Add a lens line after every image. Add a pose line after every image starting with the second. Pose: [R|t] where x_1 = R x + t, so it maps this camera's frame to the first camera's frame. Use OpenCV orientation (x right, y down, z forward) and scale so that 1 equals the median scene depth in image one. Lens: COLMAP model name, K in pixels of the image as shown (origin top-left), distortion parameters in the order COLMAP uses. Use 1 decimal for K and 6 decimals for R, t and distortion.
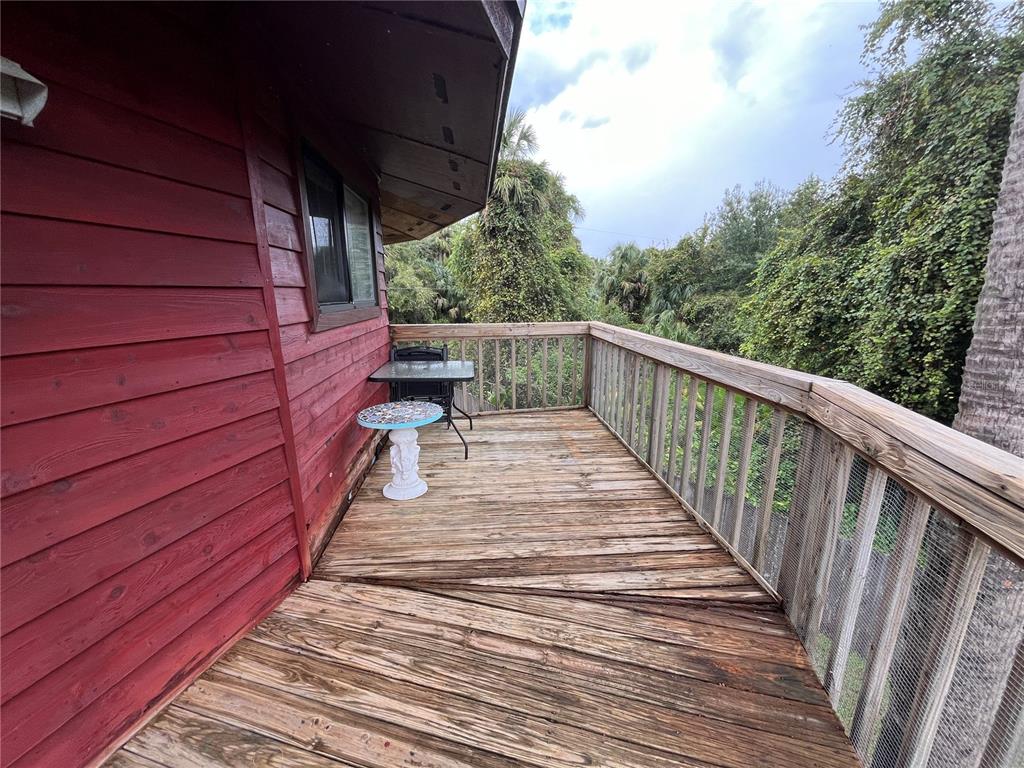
lens RADIAL K [[416.4, 0, 509.7], [0, 416.4, 388.6], [0, 0, 1]] dist [0.000086, -0.000132]
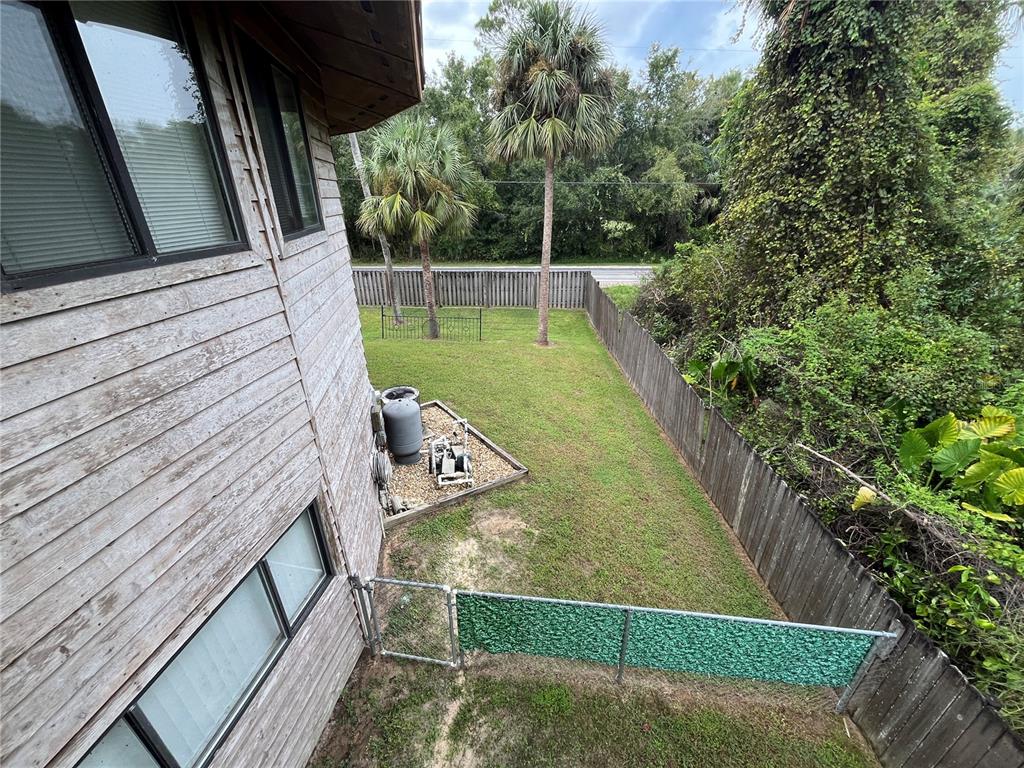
lens RADIAL K [[416.4, 0, 509.7], [0, 416.4, 388.6], [0, 0, 1]] dist [0.000086, -0.000132]
pose [[0.820729, 0.242506, -0.517295, 0.035965], [-0.126329, 0.960062, 0.249642, -0.063149], [0.557175, -0.139539, 0.818587, 0.301774]]
